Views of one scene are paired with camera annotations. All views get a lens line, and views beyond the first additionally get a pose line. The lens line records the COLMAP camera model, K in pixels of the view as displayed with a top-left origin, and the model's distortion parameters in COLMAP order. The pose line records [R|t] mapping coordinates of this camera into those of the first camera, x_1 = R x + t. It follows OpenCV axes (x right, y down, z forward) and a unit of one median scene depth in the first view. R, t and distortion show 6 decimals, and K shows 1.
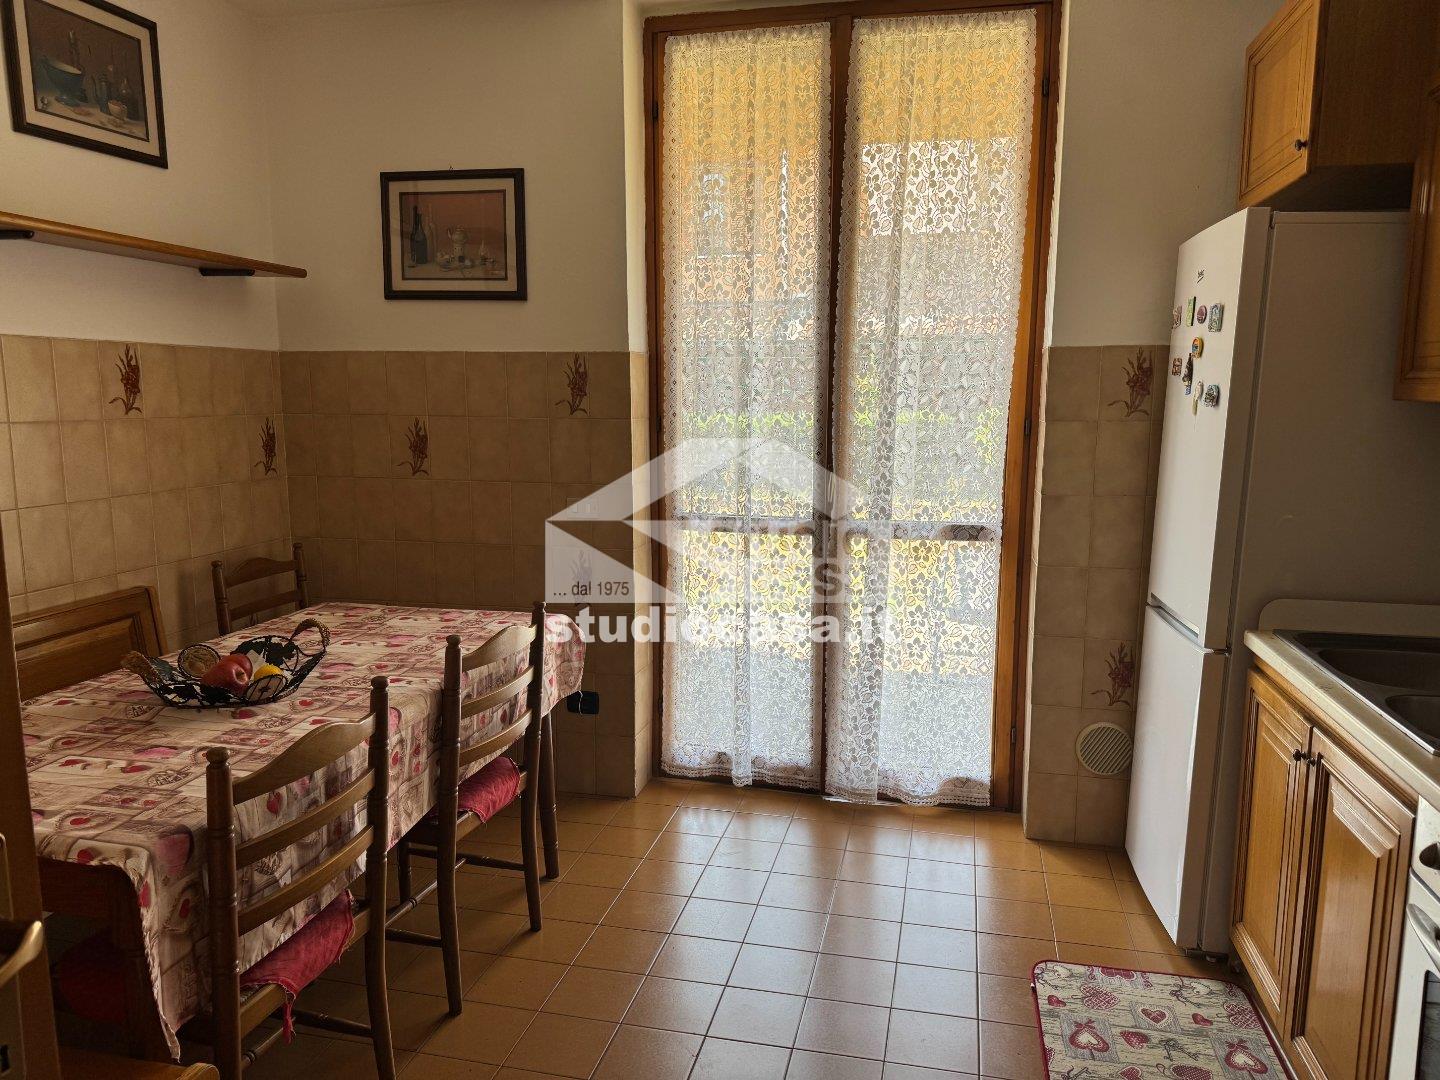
lens RADIAL K [[1022.7, 0, 748.0], [0, 1022.7, 524.4], [0, 0, 1]] dist [0.151118, -0.221915]
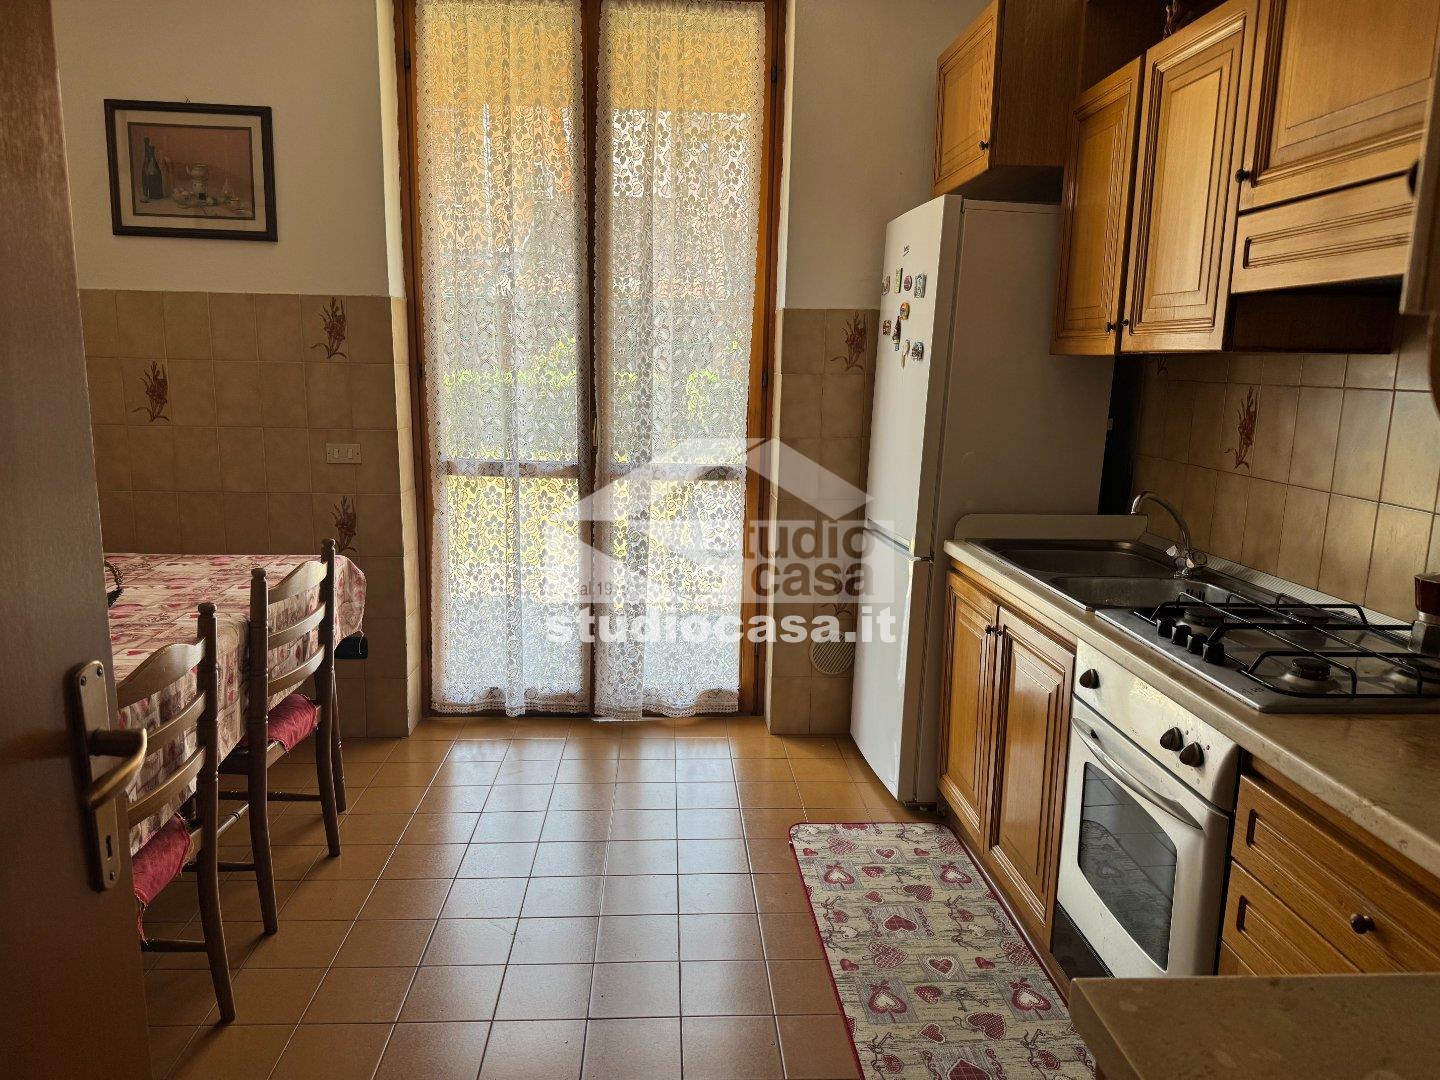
lens RADIAL K [[1022.7, 0, 748.0], [0, 1022.7, 524.4], [0, 0, 1]] dist [0.151118, -0.221915]
pose [[0.958344, -0.032782, 0.283730, -0.077789], [0.023244, 0.999048, 0.036918, 0.025186], [-0.284670, -0.028785, 0.958193, -0.086207]]
